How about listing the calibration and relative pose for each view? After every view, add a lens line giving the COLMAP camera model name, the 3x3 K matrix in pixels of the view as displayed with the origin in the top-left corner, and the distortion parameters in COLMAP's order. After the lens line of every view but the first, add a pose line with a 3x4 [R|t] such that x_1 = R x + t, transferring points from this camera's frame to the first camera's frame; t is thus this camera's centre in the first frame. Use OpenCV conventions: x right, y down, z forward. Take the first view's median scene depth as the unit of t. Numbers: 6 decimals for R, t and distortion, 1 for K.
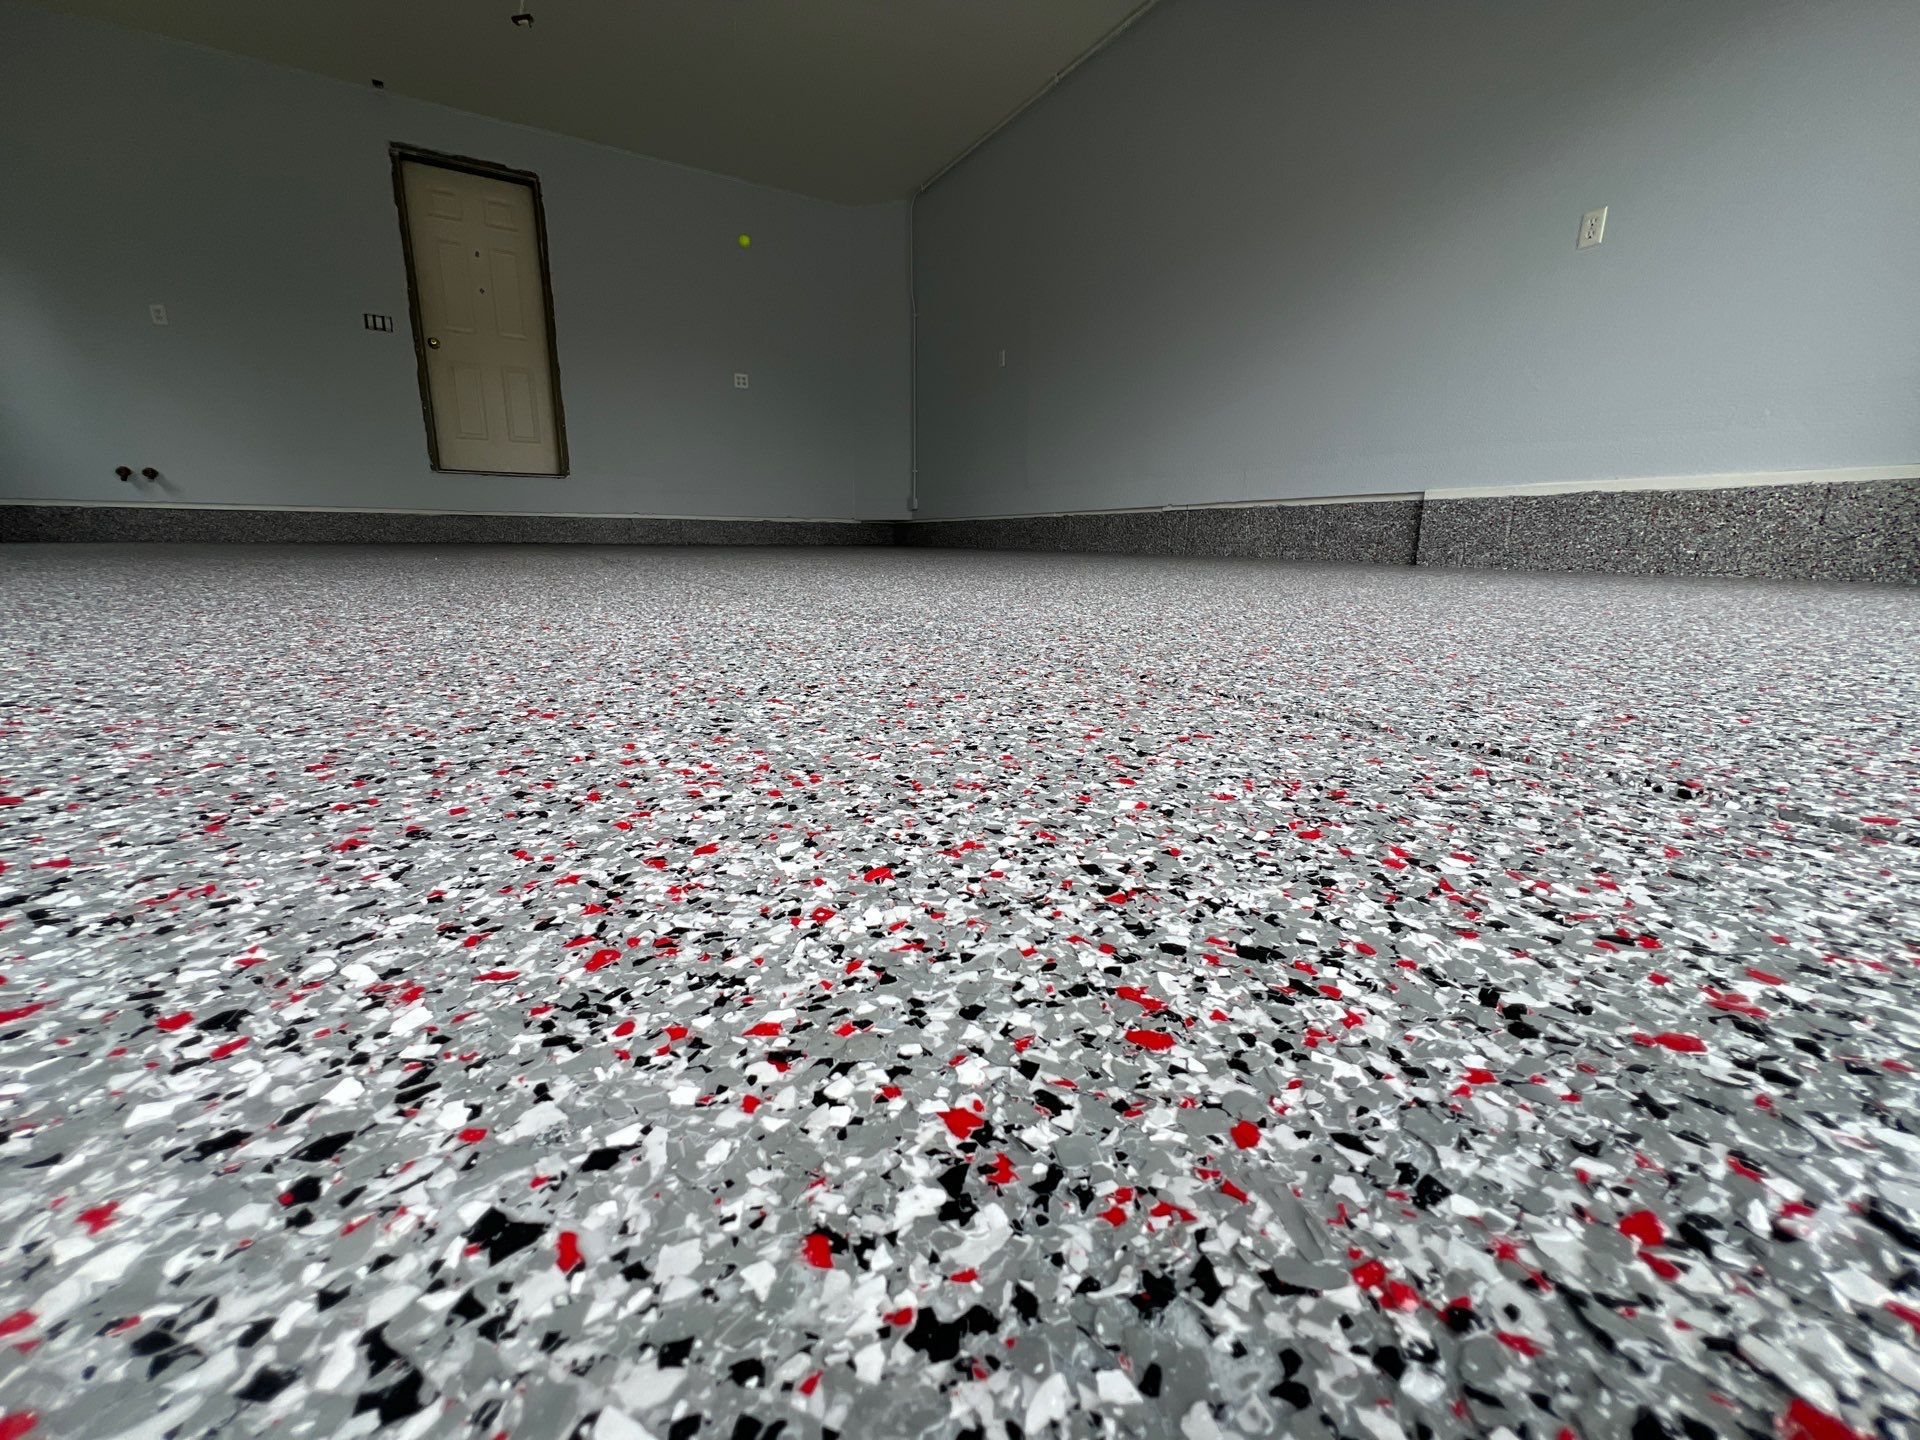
lens RADIAL K [[766.5, 0, 957.2], [0, 766.5, 714.8], [0, 0, 1]] dist [-0.002210, 0.000110]
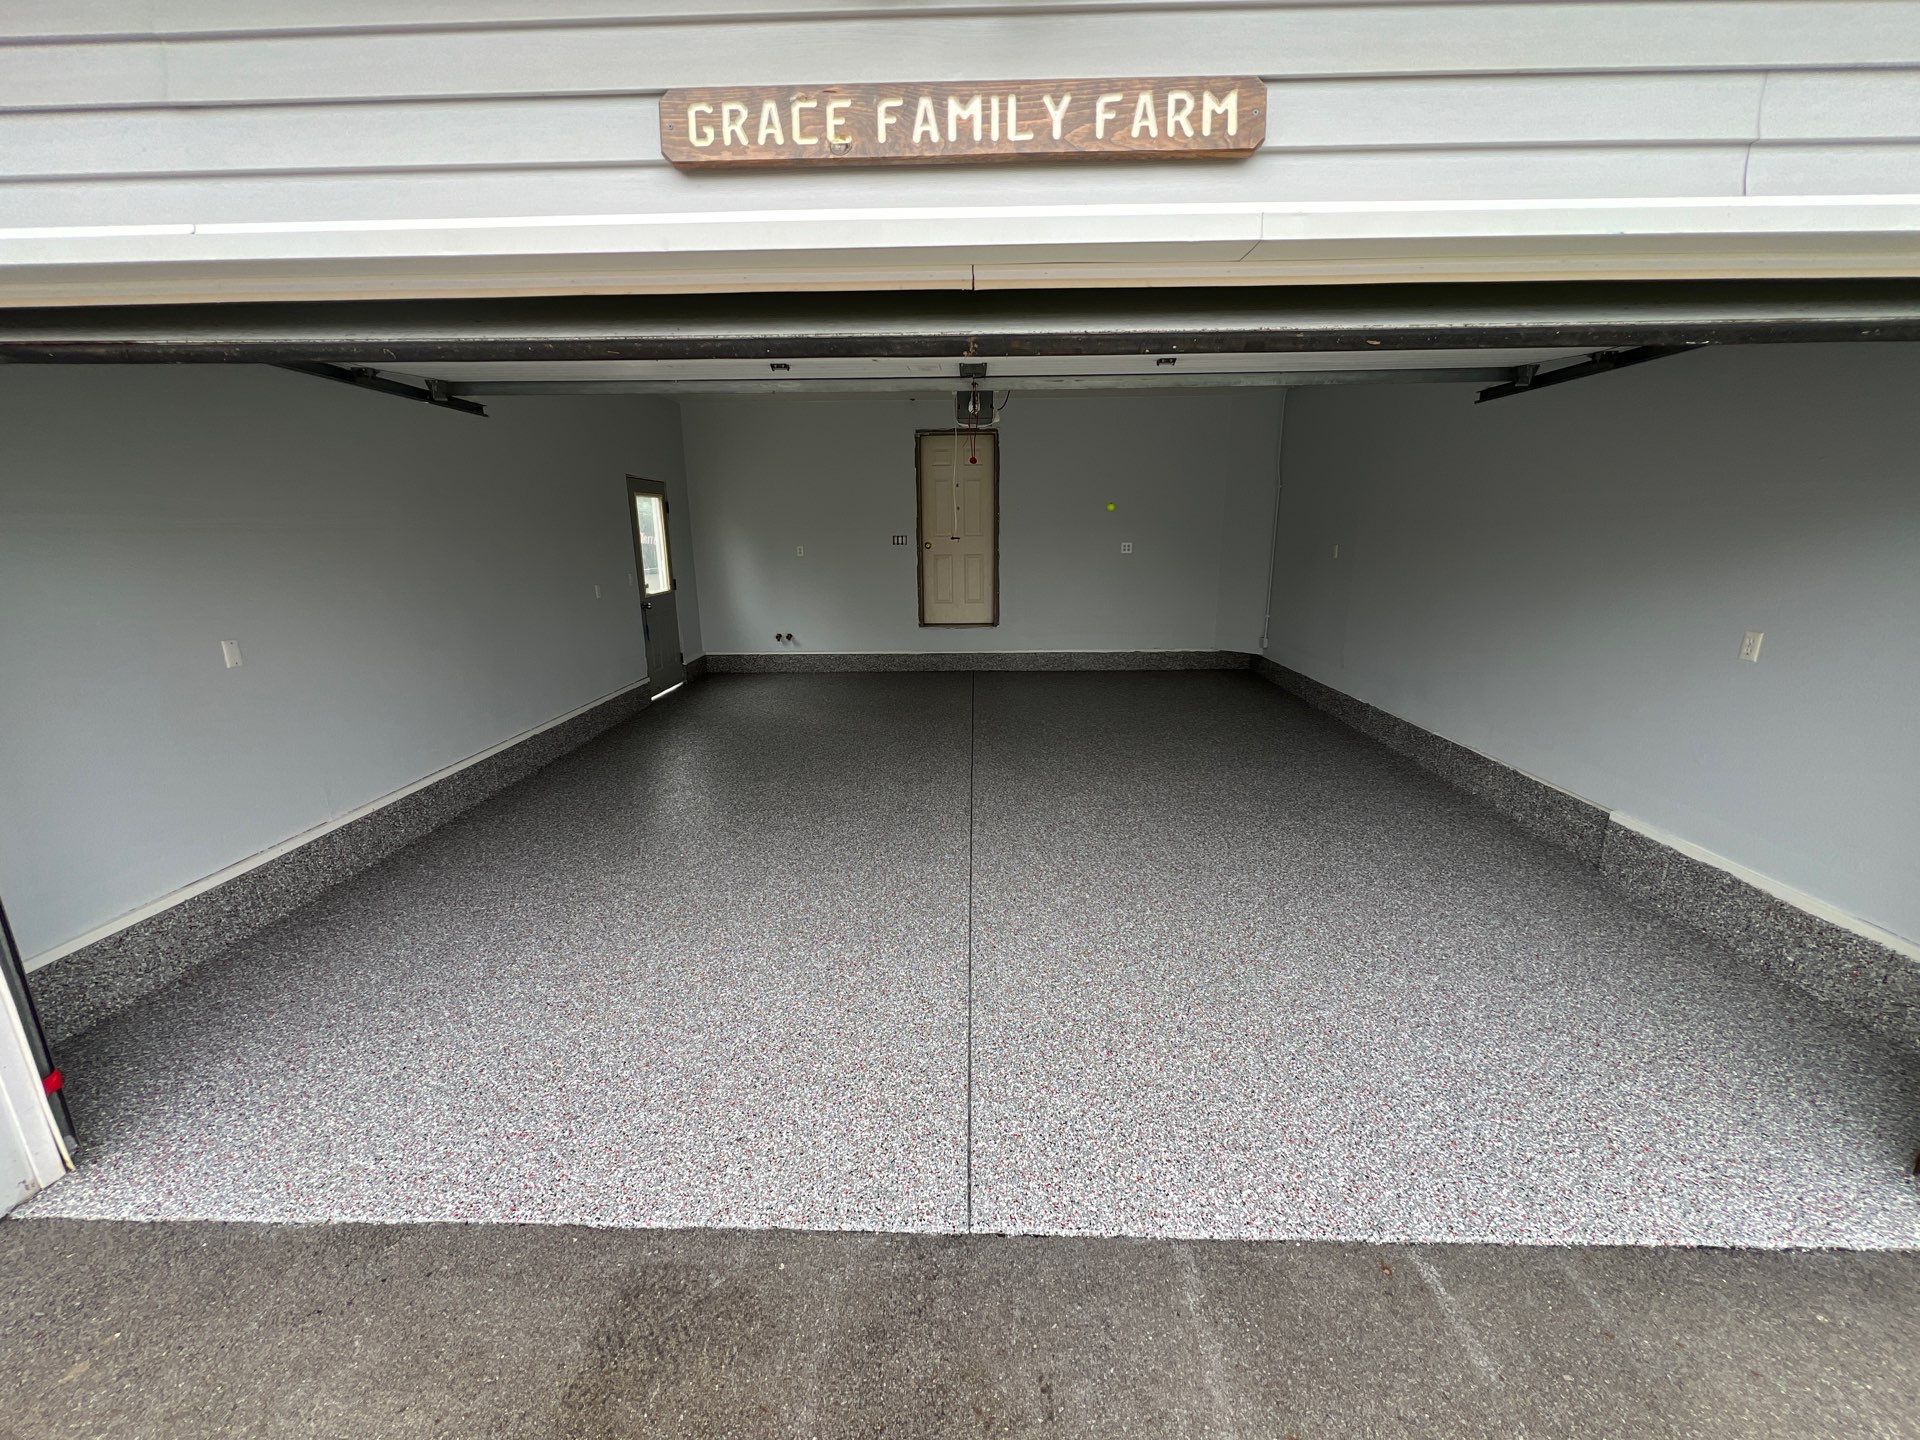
lens RADIAL K [[766.5, 0, 954.8], [0, 766.5, 714.8], [0, 0, 1]] dist [-0.002210, 0.000110]
pose [[0.840824, 0.115733, -0.528792, 0.259480], [-0.101760, 0.993255, 0.055580, -0.275366], [0.531658, 0.007077, 0.846929, -0.330786]]
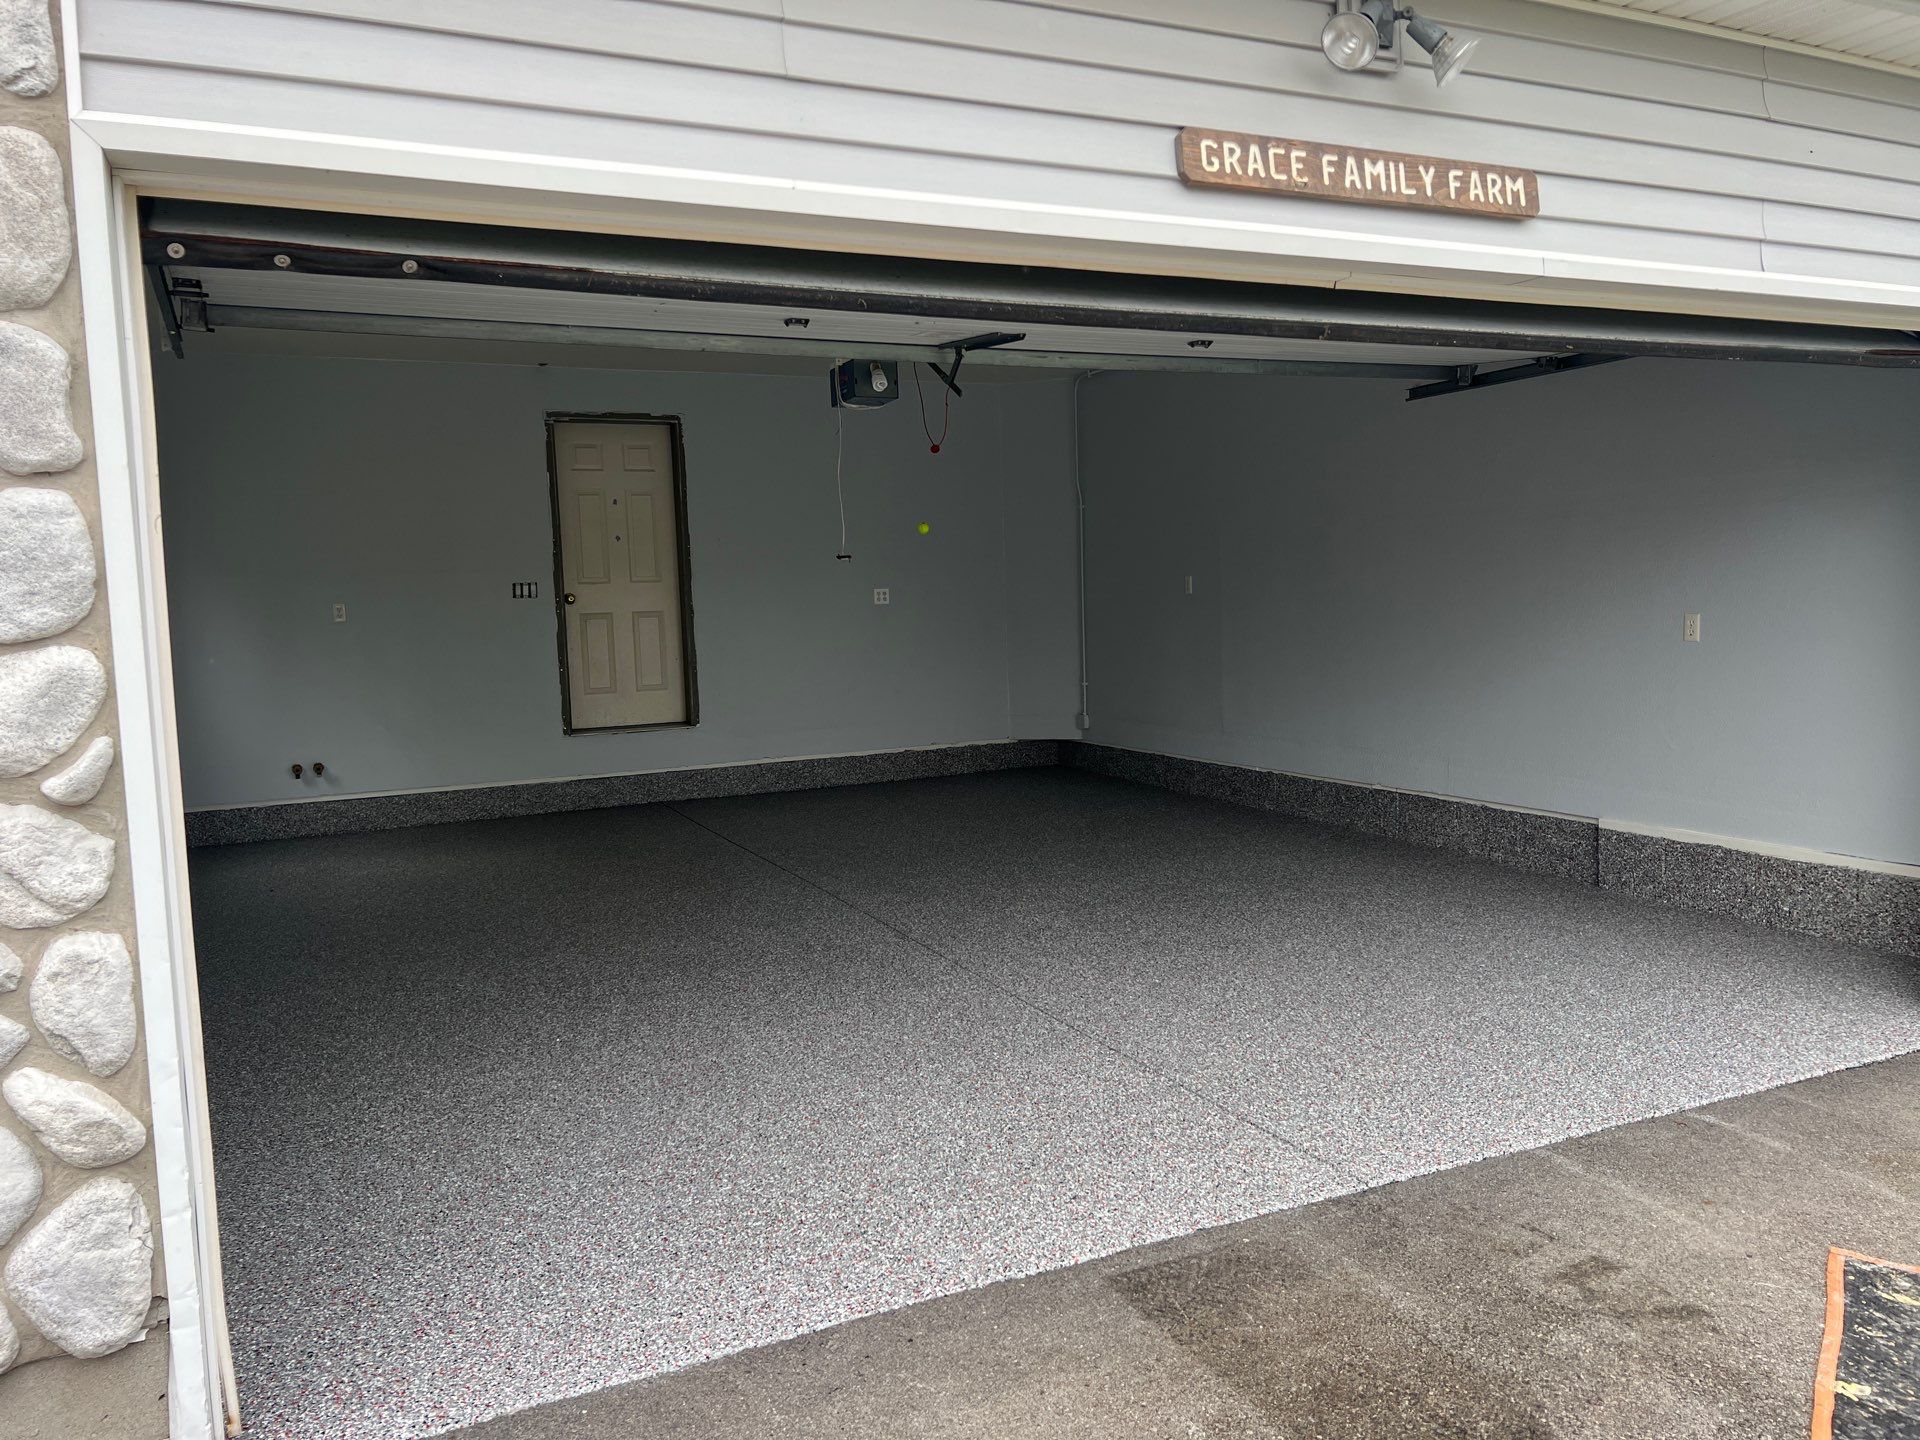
lens RADIAL K [[1450.5, 0, 963.0], [0, 1450.5, 710.0], [0, 0, 1]] dist [0.047200, -0.045720]
pose [[0.994196, -0.030084, -0.103291, -0.038787], [0.016129, 0.990936, -0.133365, -0.128133], [0.106367, 0.130925, 0.985670, -0.776020]]
